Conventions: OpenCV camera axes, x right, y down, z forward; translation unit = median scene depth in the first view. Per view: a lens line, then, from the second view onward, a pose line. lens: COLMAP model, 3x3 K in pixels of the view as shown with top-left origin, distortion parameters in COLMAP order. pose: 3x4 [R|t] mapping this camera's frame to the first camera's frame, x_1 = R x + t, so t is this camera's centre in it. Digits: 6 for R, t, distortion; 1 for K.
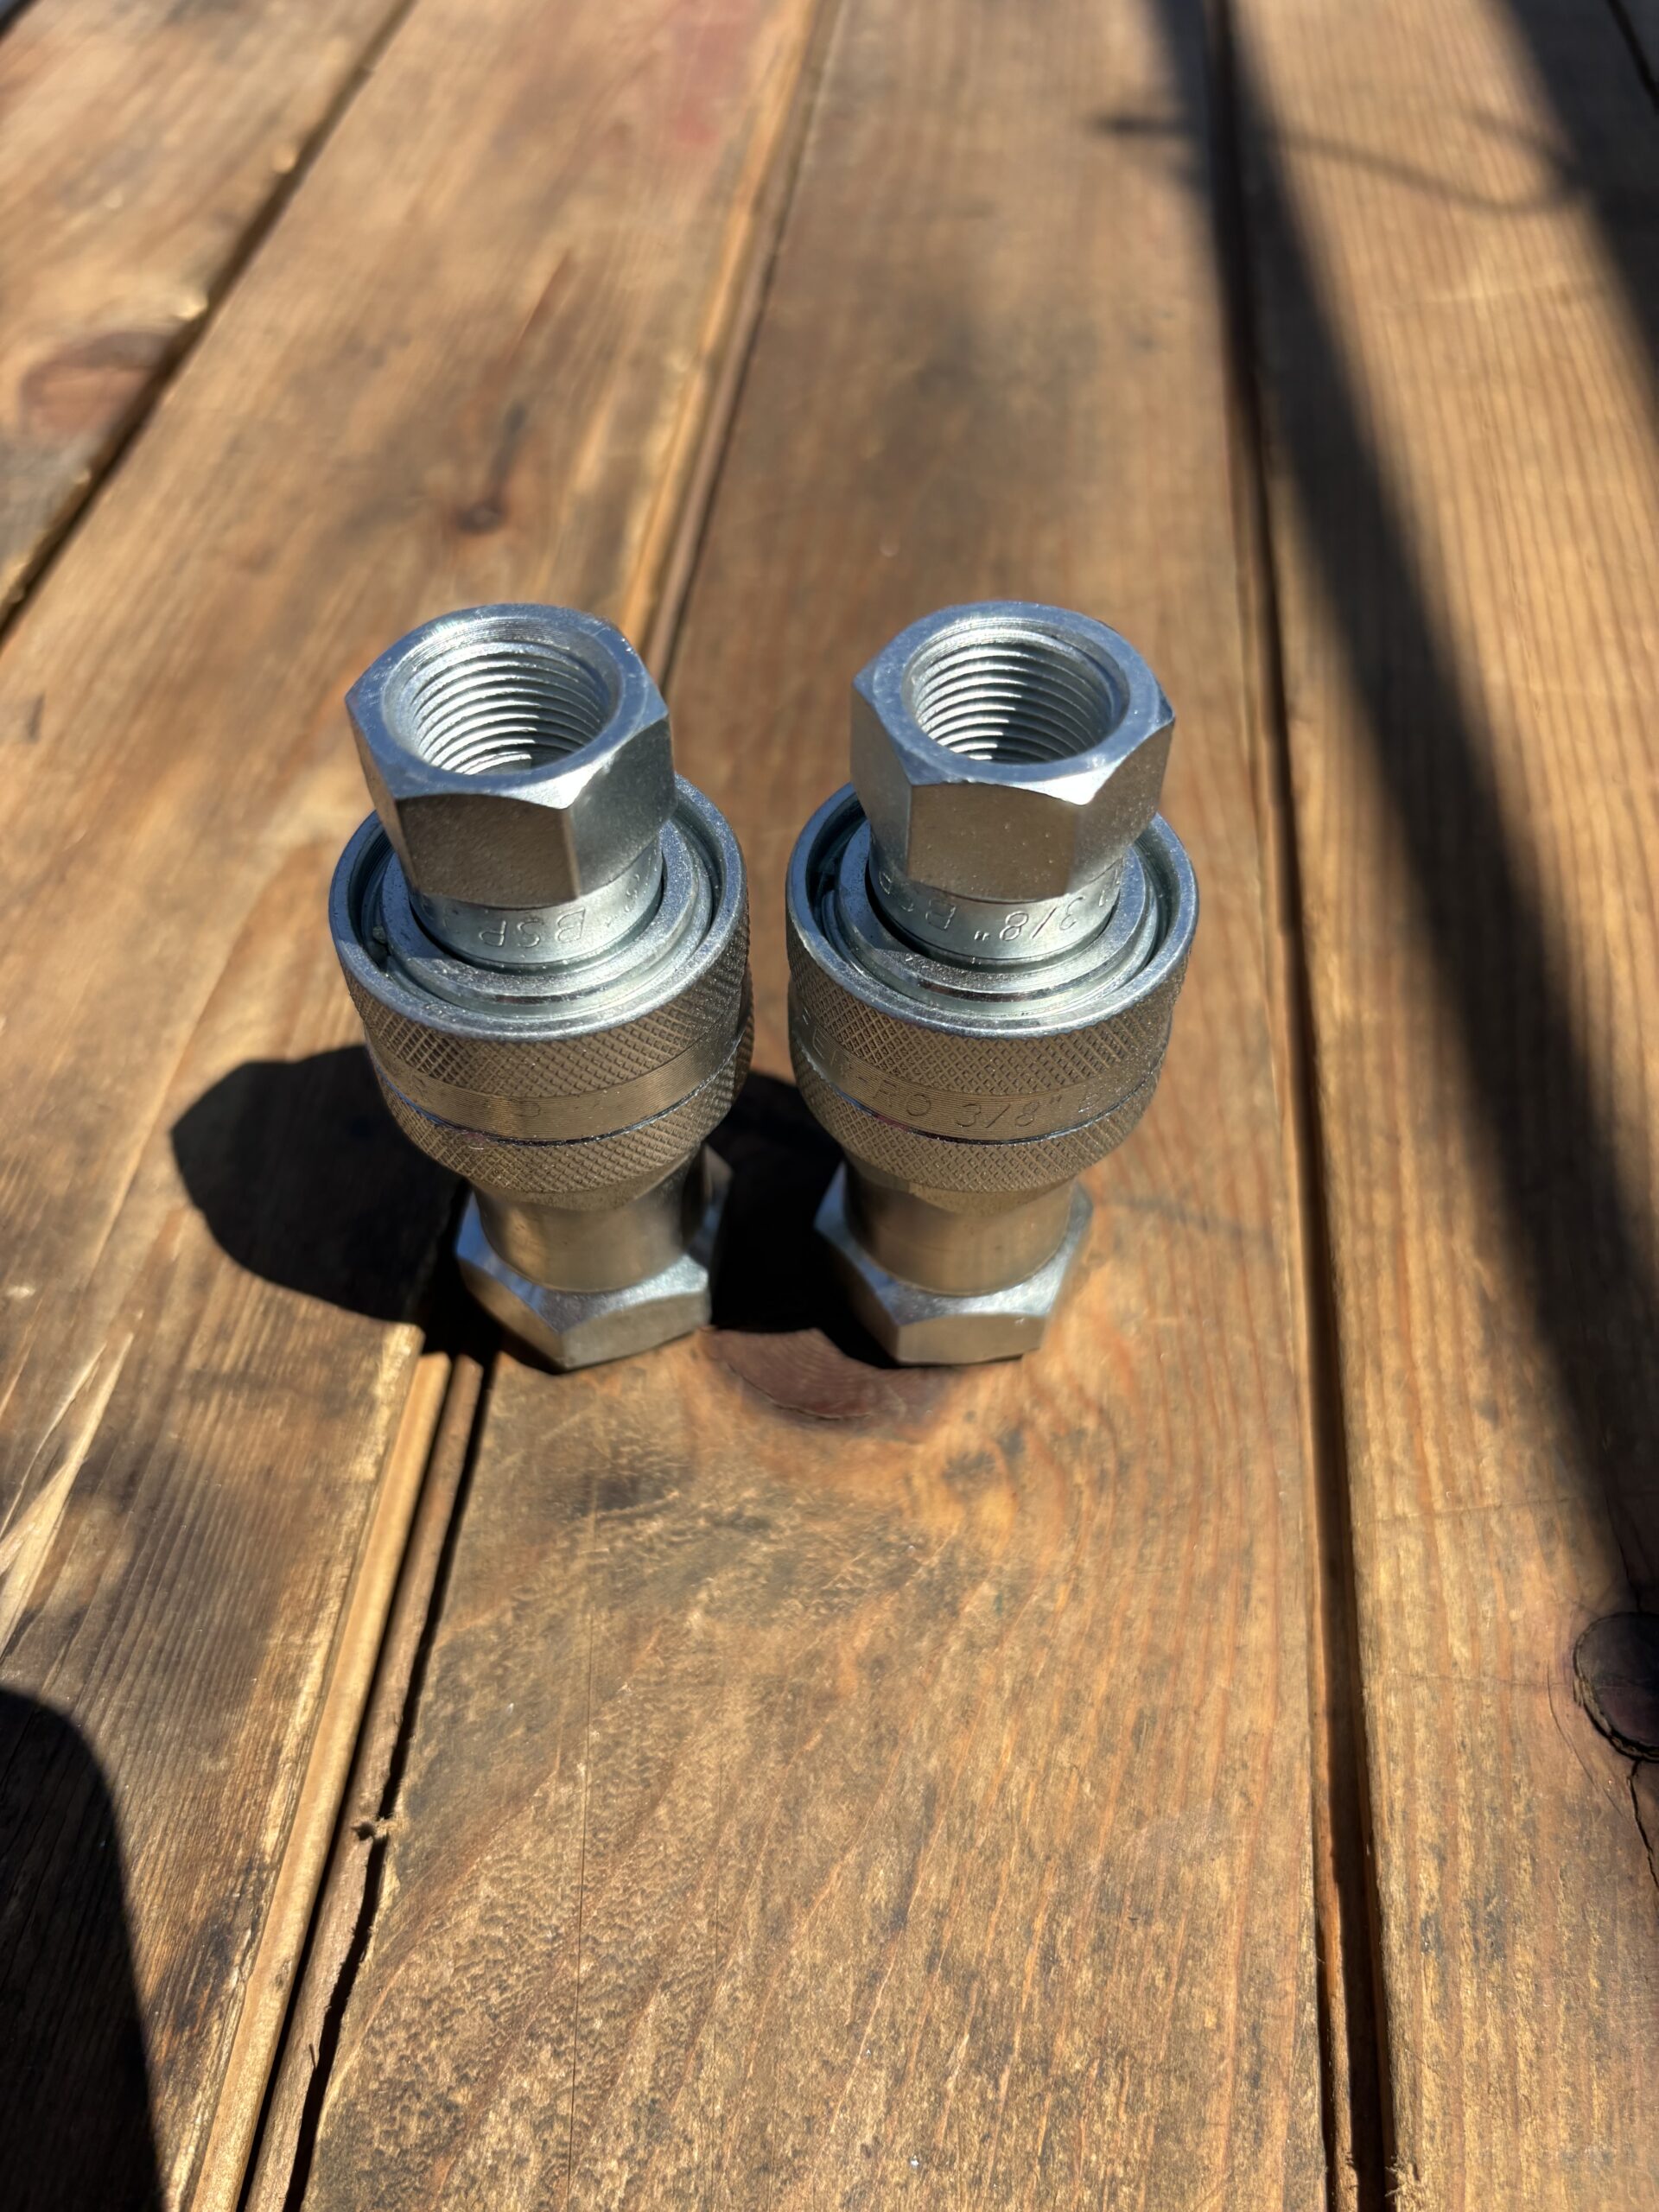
lens RADIAL K [[1759.1, 0, 843.2], [0, 1759.1, 1112.7], [0, 0, 1]] dist [-0.044590, 0.016744]
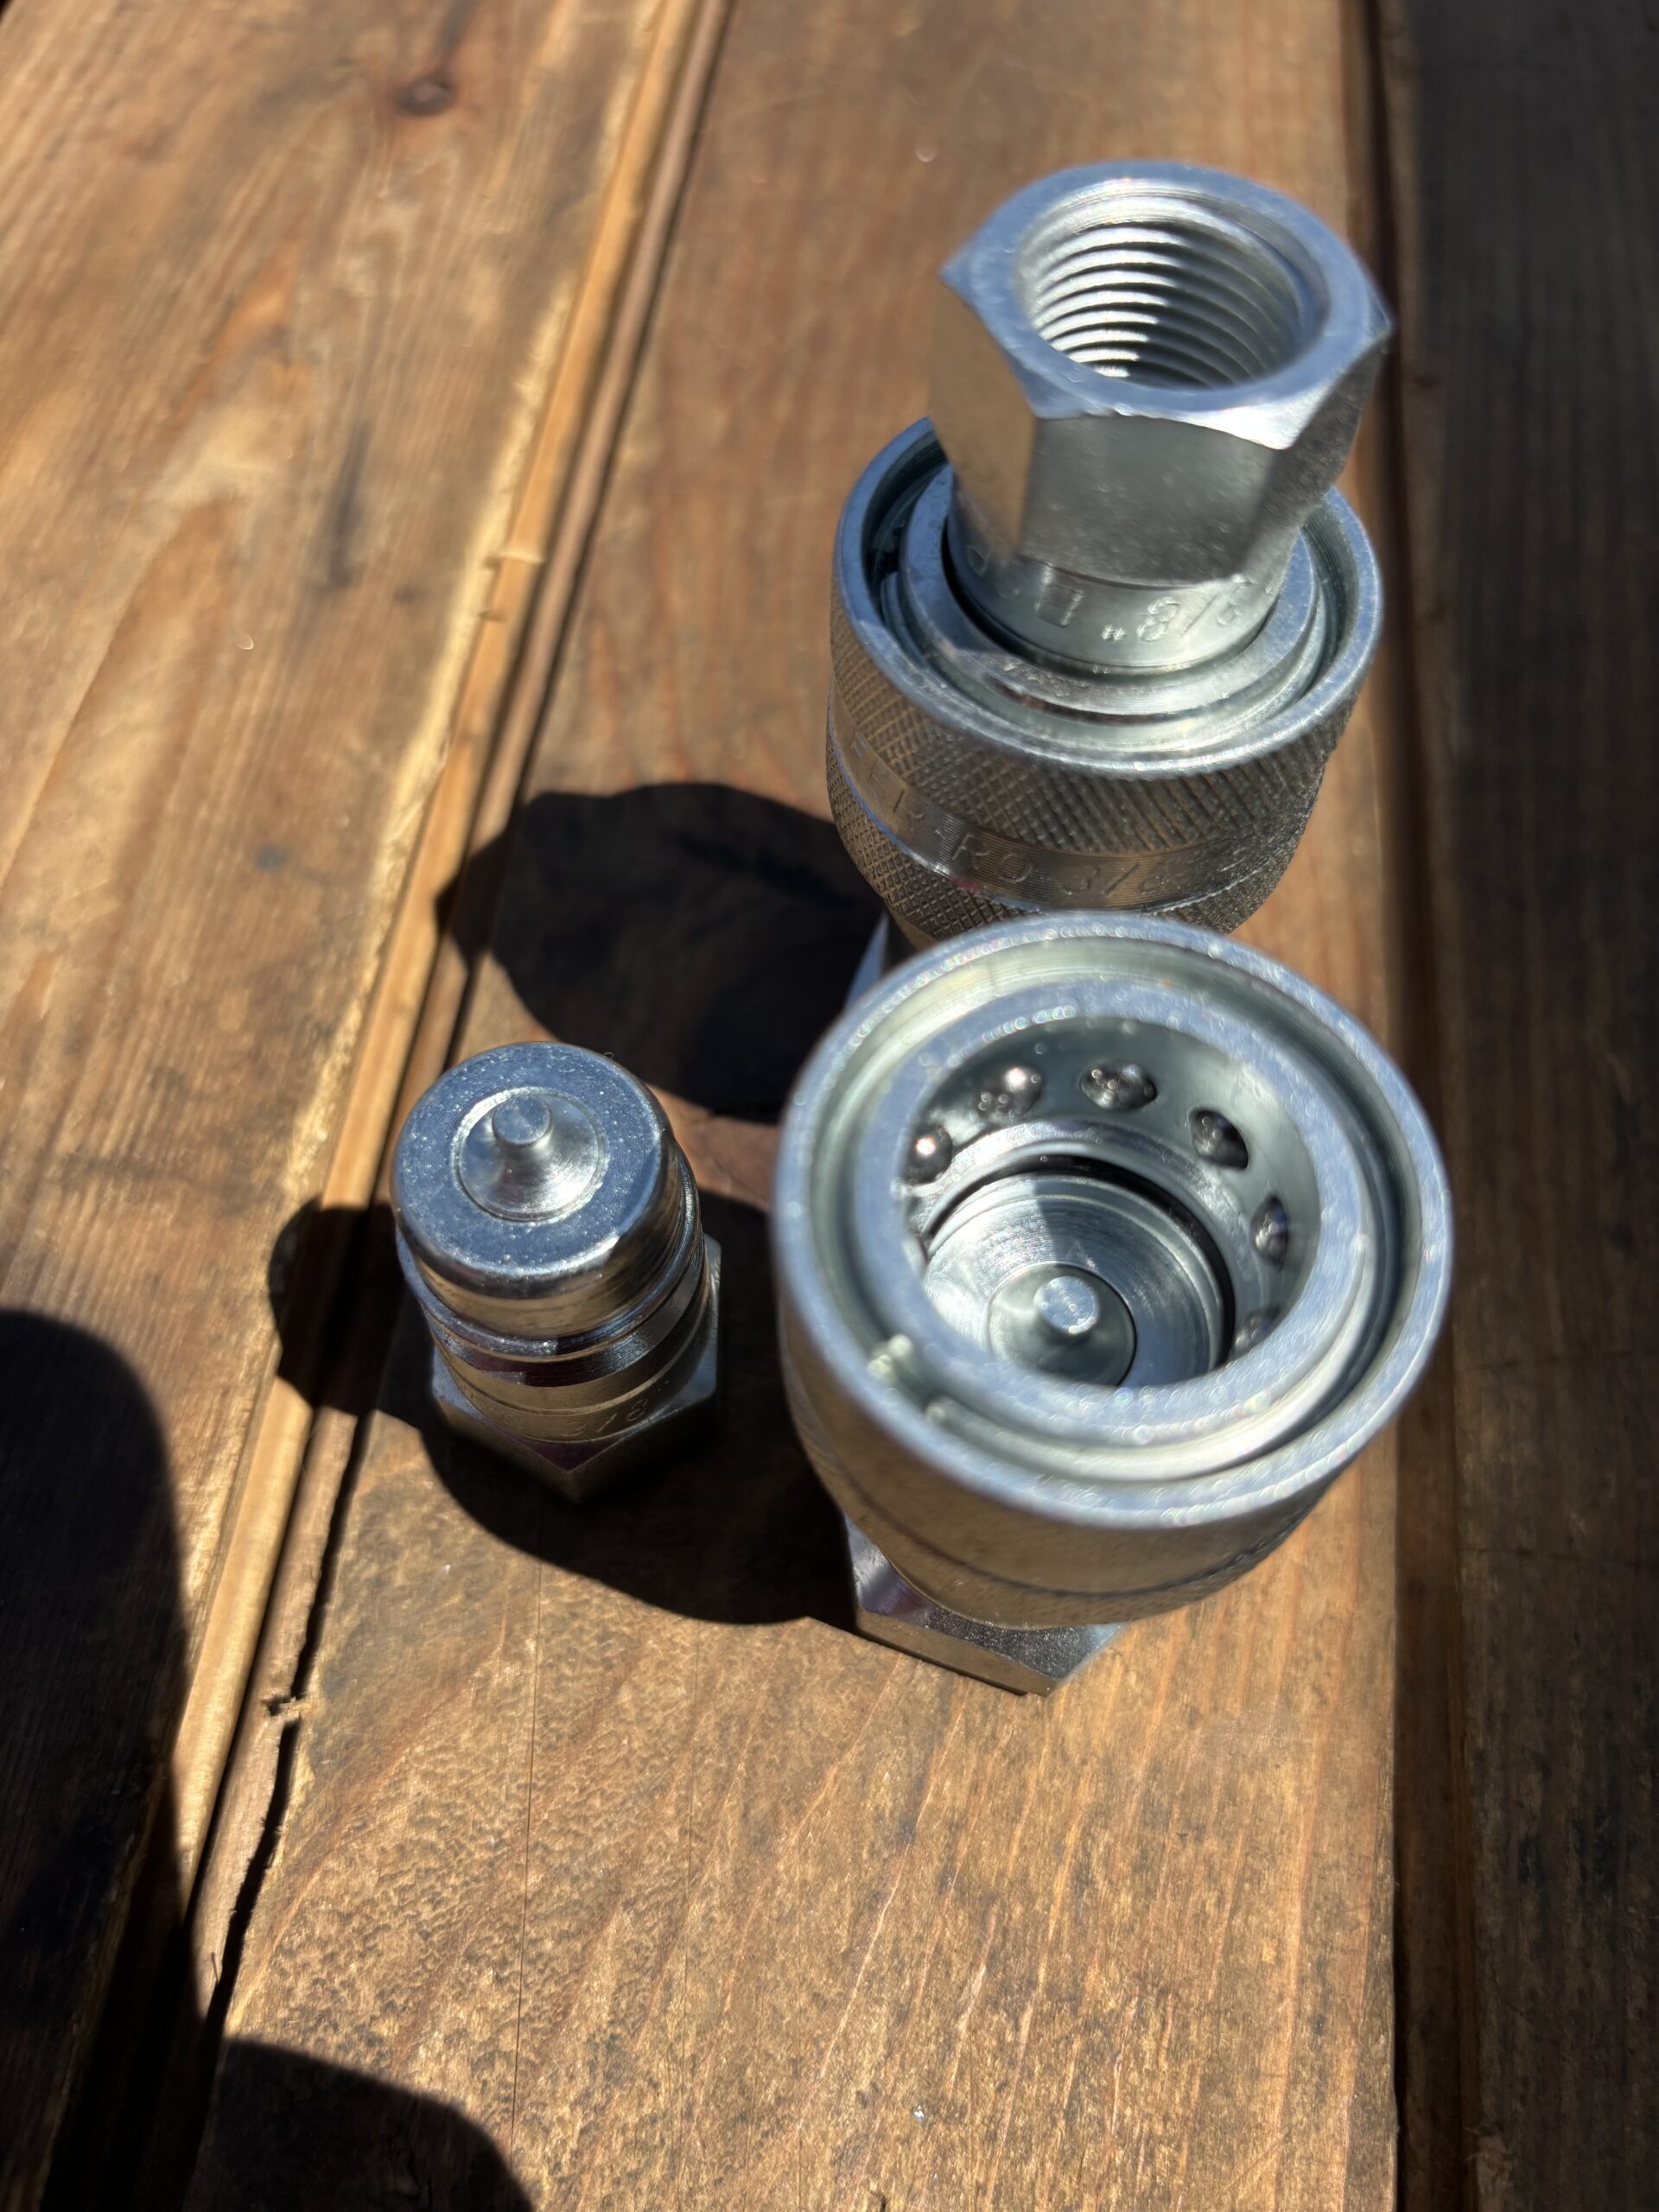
lens RADIAL K [[1759.1, 0, 872.0], [0, 1759.1, 1126.5], [0, 0, 1]] dist [-0.044590, 0.016744]
pose [[0.999586, 0.021594, 0.019001, -0.007075], [-0.024459, 0.985737, 0.166508, -0.012866], [-0.015134, -0.166904, 0.985857, 0.199637]]
